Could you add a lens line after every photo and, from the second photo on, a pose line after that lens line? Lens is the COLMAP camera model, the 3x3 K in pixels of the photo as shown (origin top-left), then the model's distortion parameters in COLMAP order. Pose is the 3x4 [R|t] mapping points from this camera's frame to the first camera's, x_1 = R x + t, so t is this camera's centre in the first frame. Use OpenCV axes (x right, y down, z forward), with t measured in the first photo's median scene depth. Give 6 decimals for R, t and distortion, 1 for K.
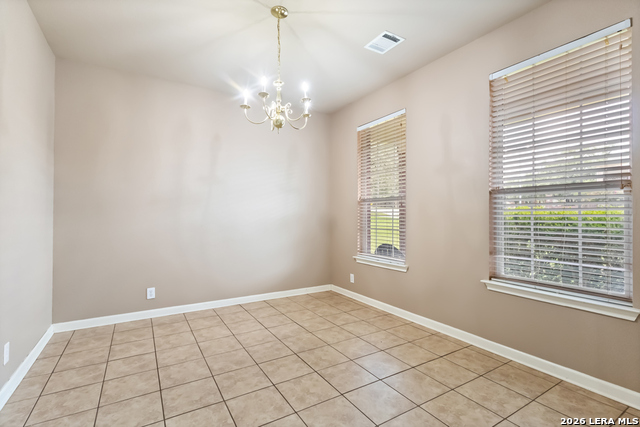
lens RADIAL K [[298.1, 0, 320.3], [0, 298.1, 214.2], [0, 0, 1]] dist [-0.000121, 0.001022]
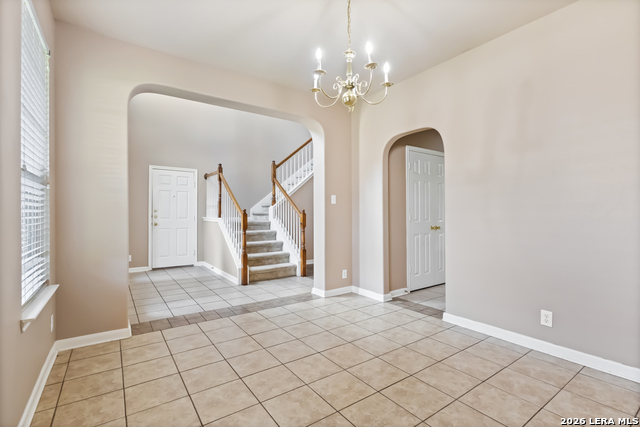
lens RADIAL K [[298.1, 0, 319.8], [0, 298.1, 213.5], [0, 0, 1]] dist [-0.000121, 0.001022]
pose [[-0.997825, 0.003002, -0.065851, 0.002745], [0.003402, 0.999976, -0.005962, 0.016989], [0.065831, -0.006173, -0.997812, 1.956572]]
